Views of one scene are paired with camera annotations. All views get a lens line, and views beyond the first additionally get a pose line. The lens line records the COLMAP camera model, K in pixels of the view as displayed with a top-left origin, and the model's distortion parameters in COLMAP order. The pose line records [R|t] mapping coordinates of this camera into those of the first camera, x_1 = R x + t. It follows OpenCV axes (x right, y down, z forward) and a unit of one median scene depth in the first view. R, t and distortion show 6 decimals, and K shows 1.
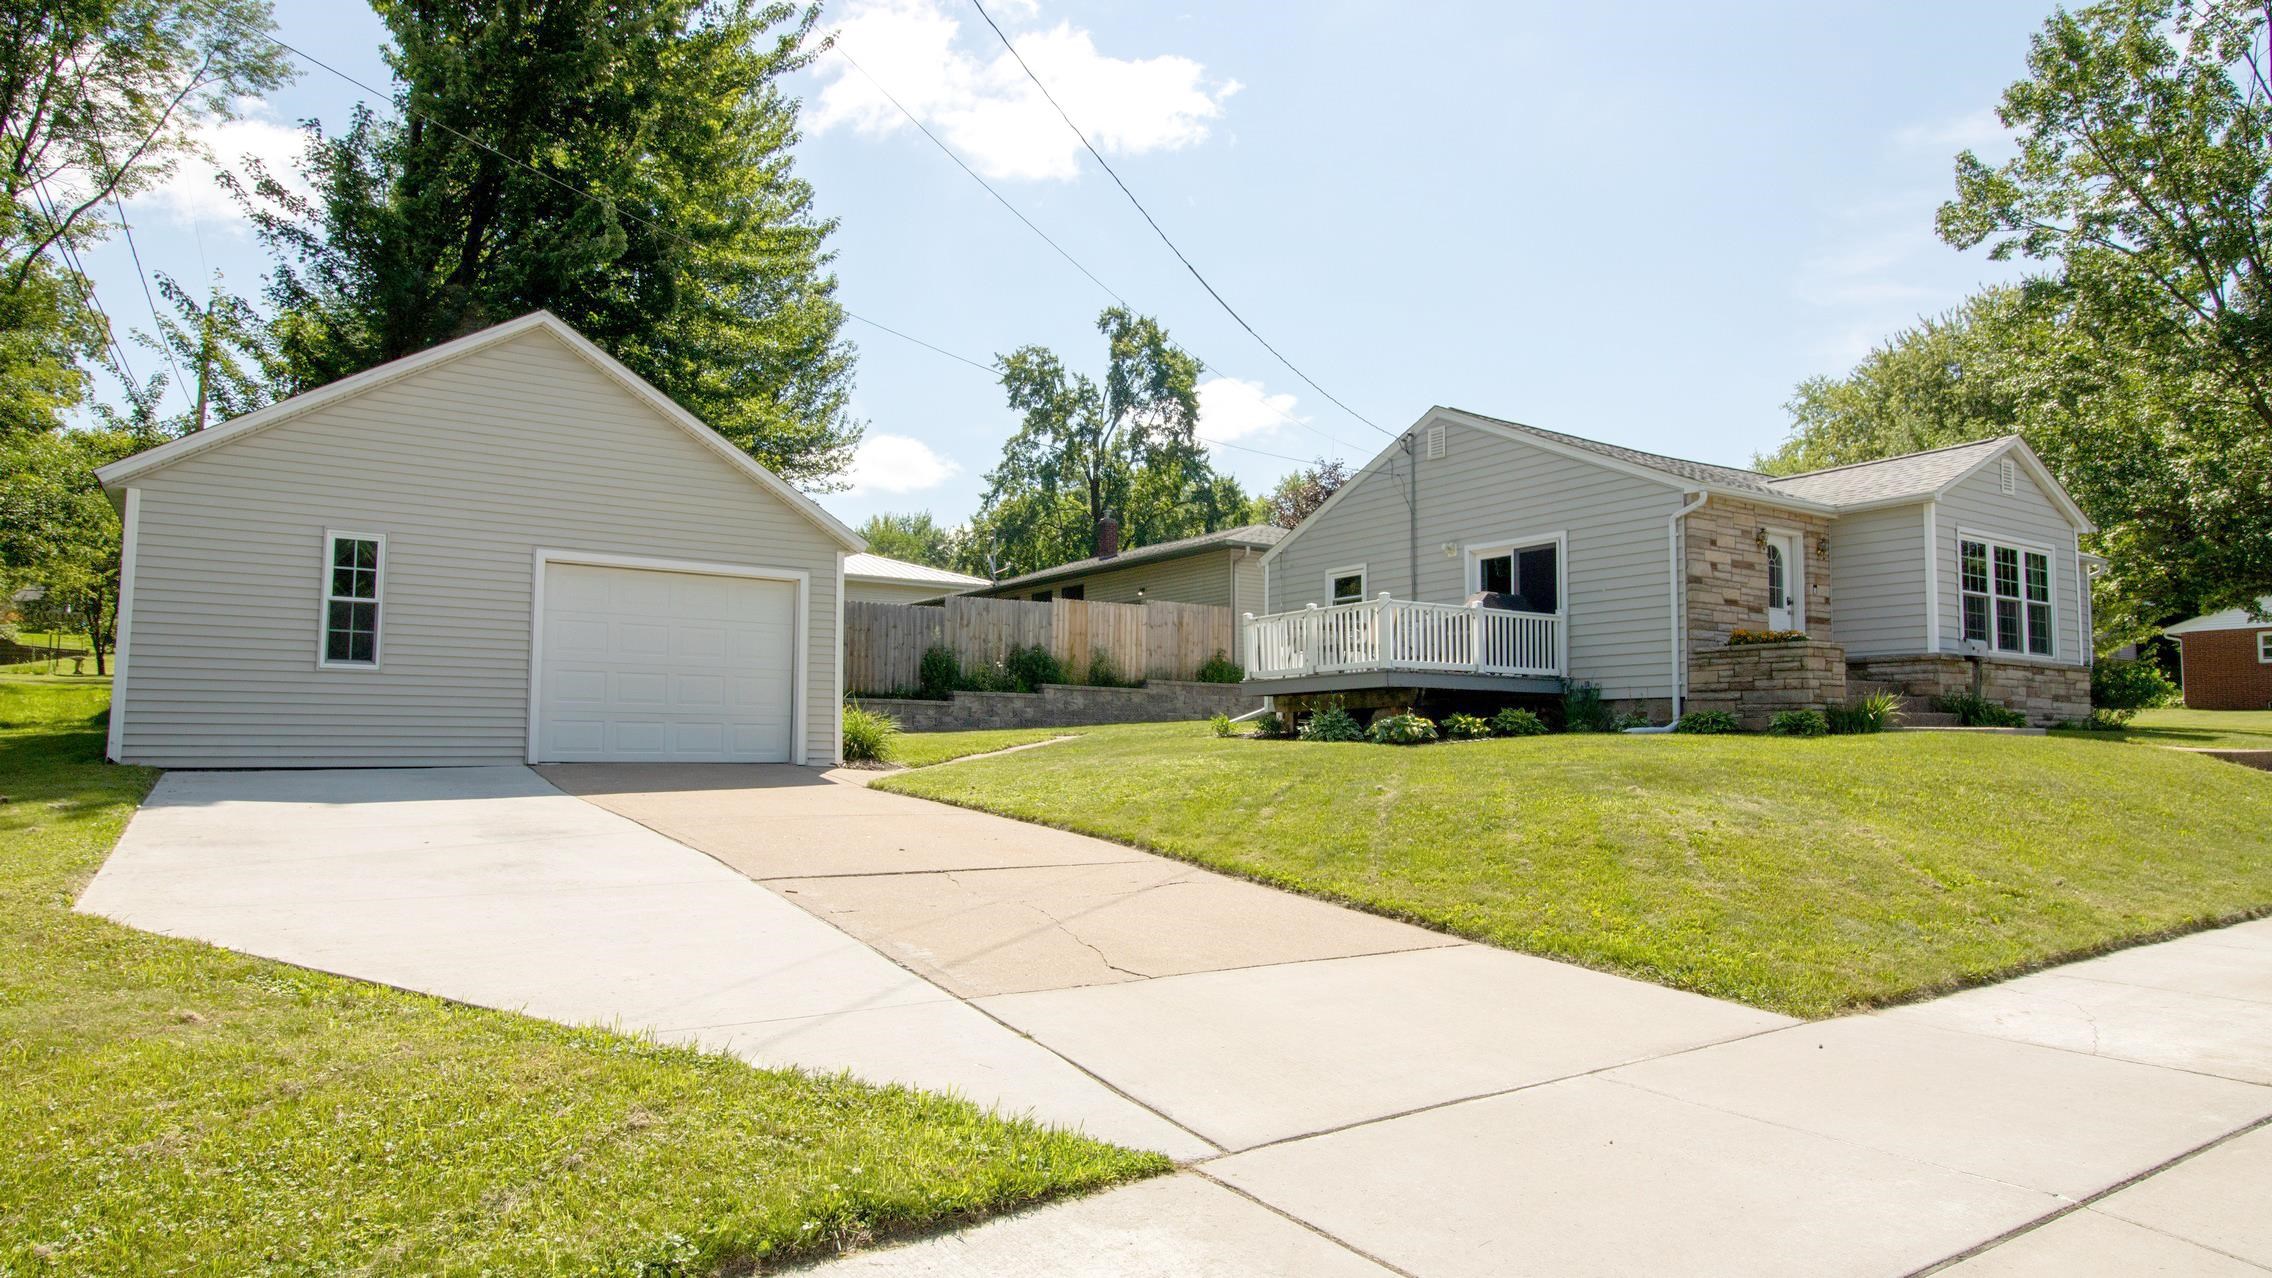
lens RADIAL K [[1311.6, 0, 1136.0], [0, 1311.6, 639.0], [0, 0, 1]] dist [0.001360, 0.000159]
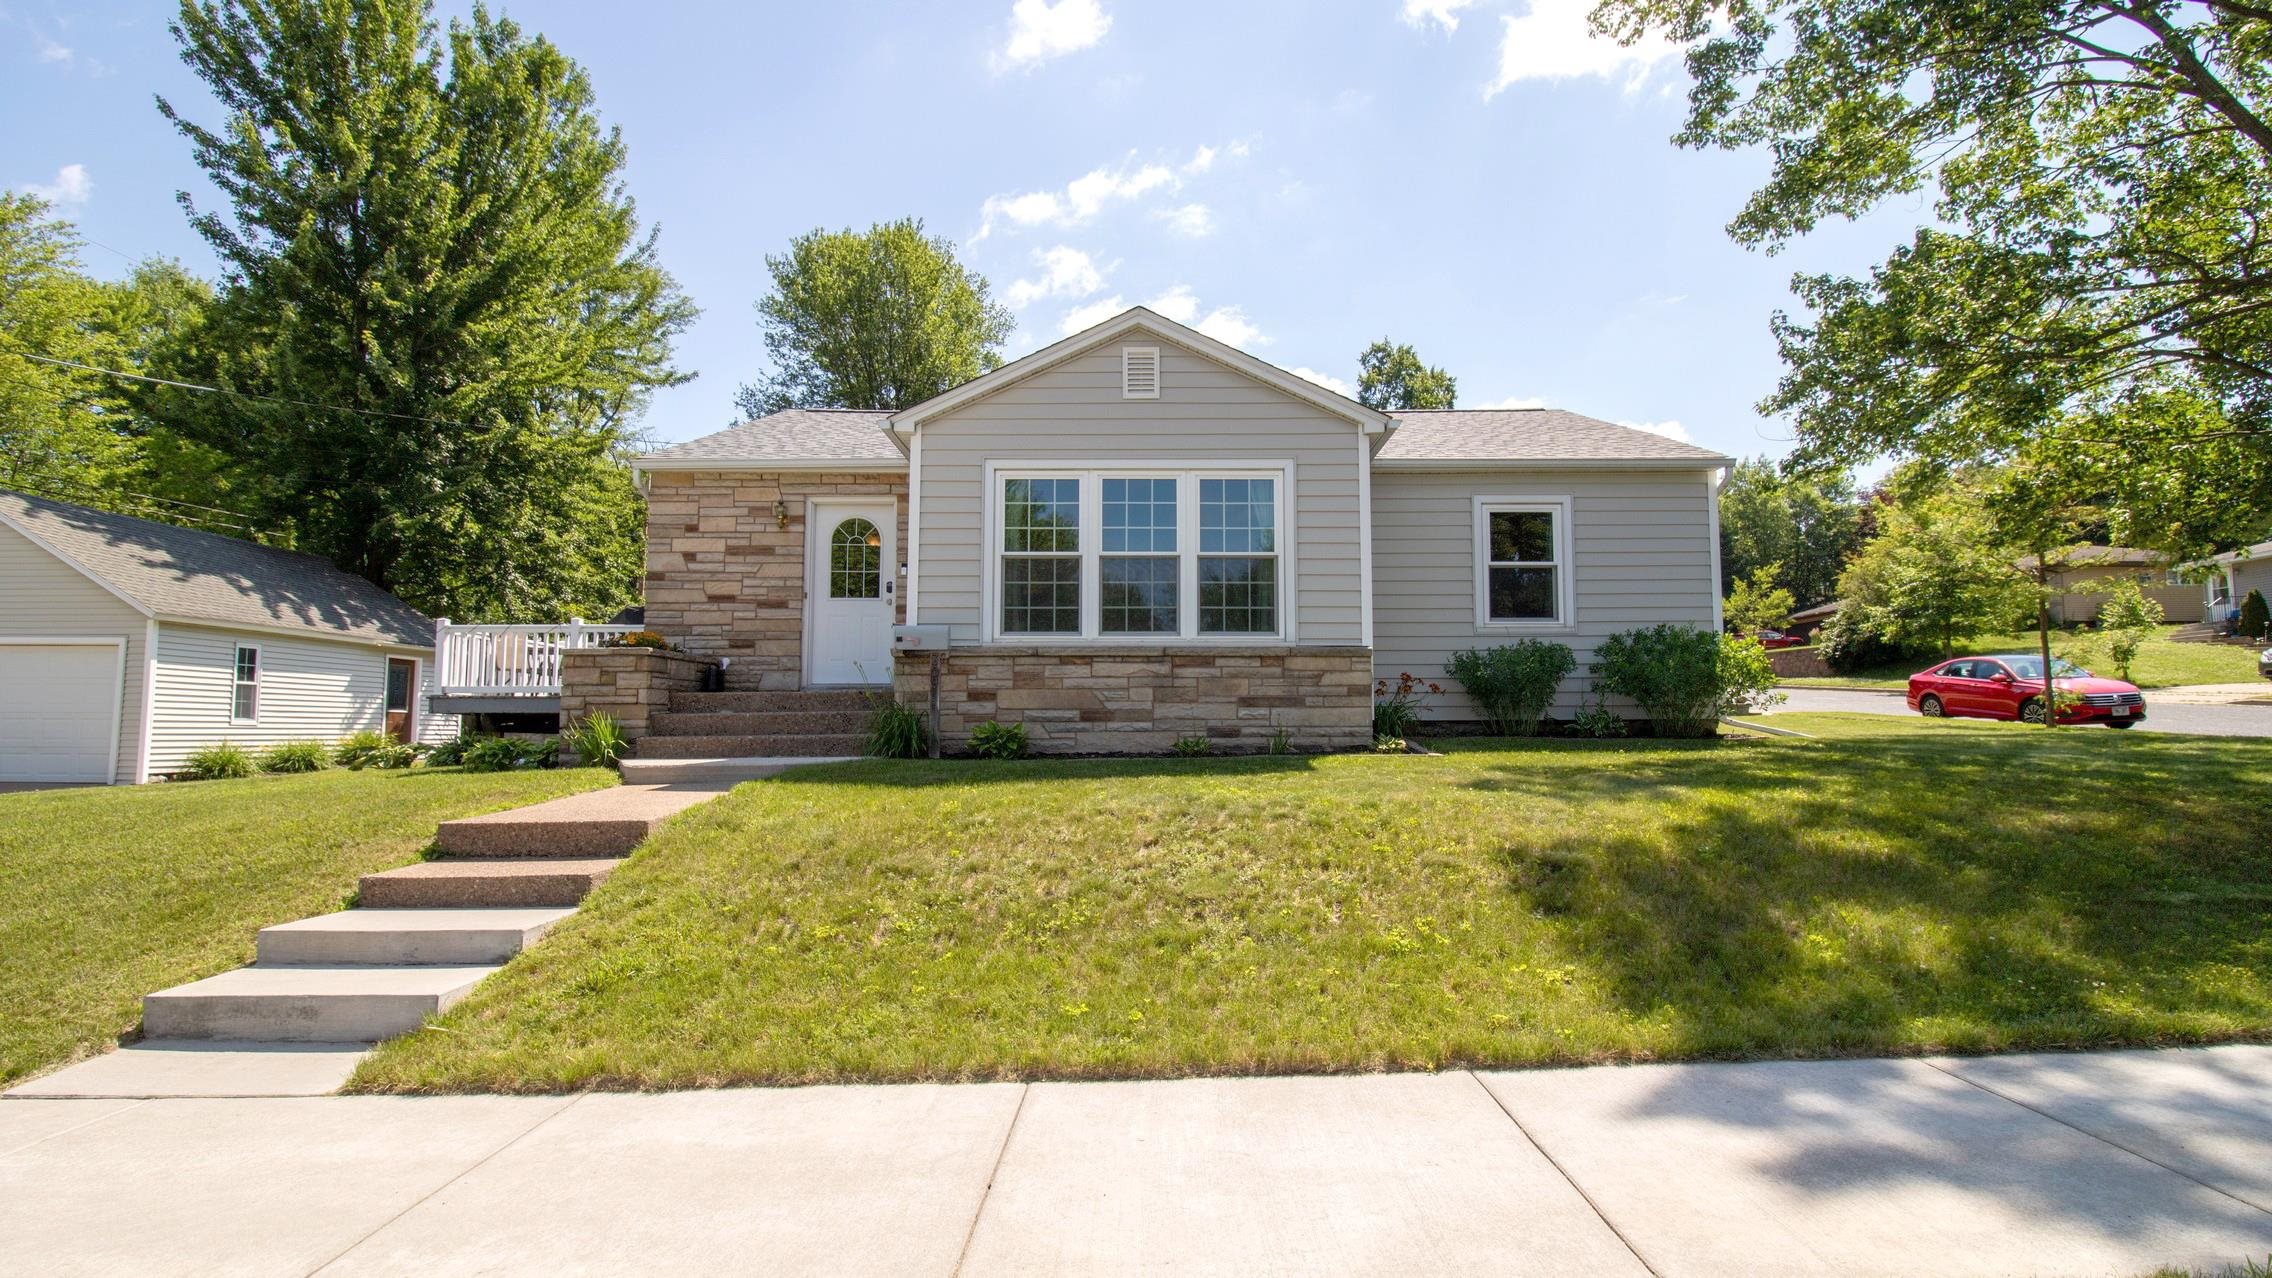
lens RADIAL K [[1080.0, 0, 1136.0], [0, 1080.0, 639.0], [0, 0, 1]] dist [-0.020113, -0.000087]
pose [[0.844164, -0.061556, -0.532539, 1.017436], [0.050706, 0.998100, -0.034992, 0.032928], [0.533681, 0.002536, 0.845682, 0.572833]]
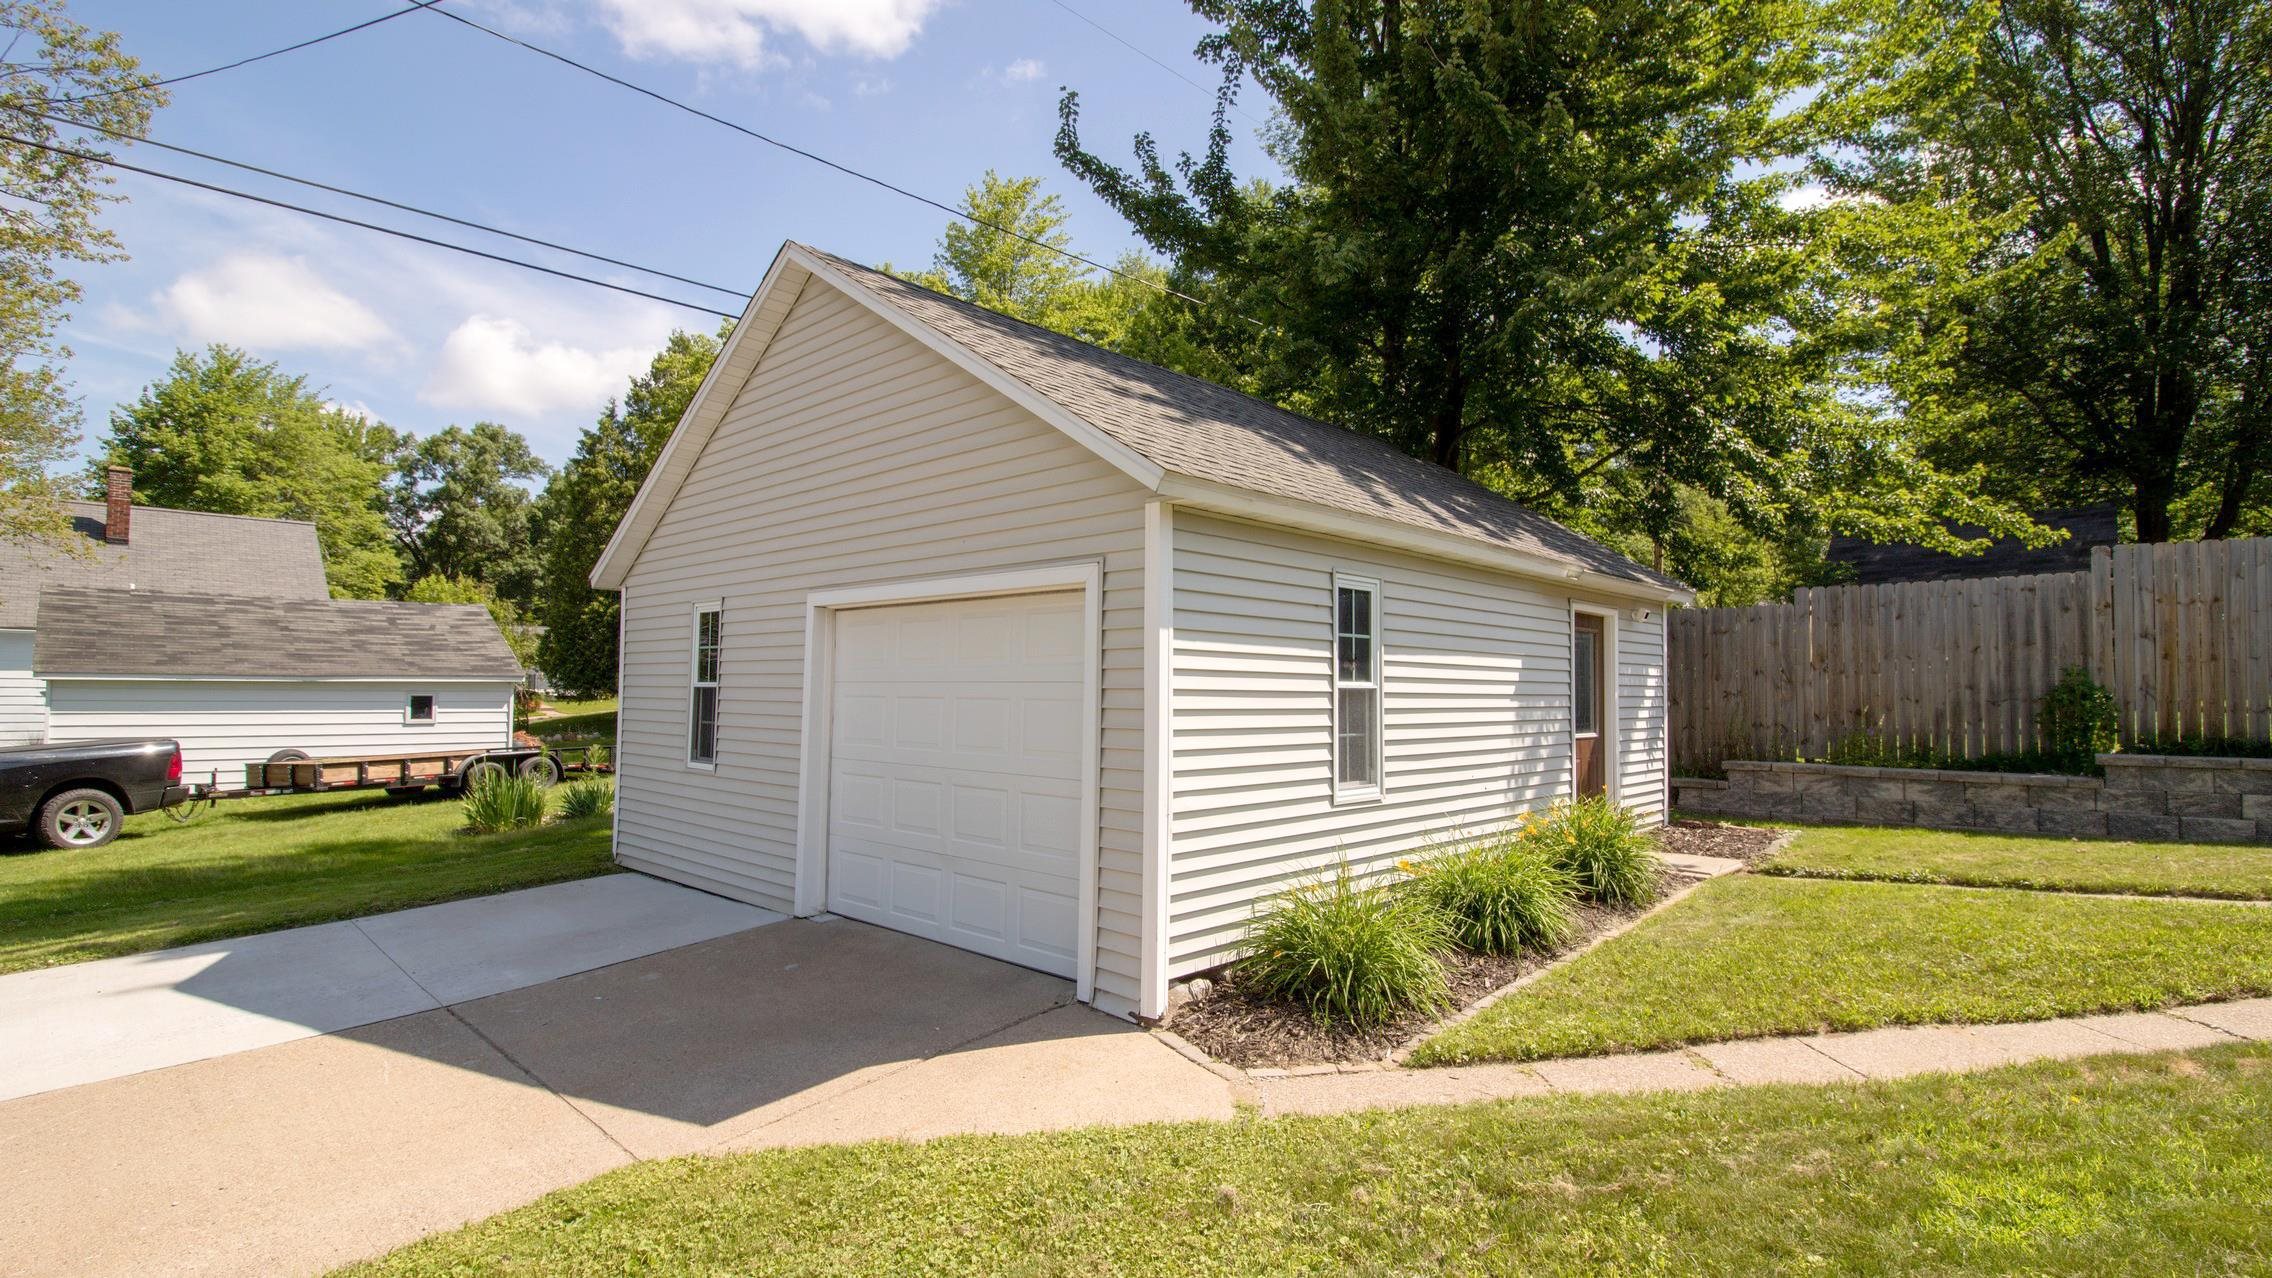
lens RADIAL K [[1080.0, 0, 1136.0], [0, 1080.0, 639.0], [0, 0, 1]] dist [-0.020113, -0.000087]
pose [[0.250512, -0.060302, -0.966234, 0.093426], [0.061249, 0.997046, -0.046346, -0.007429], [0.966174, -0.047571, 0.253466, 0.812756]]
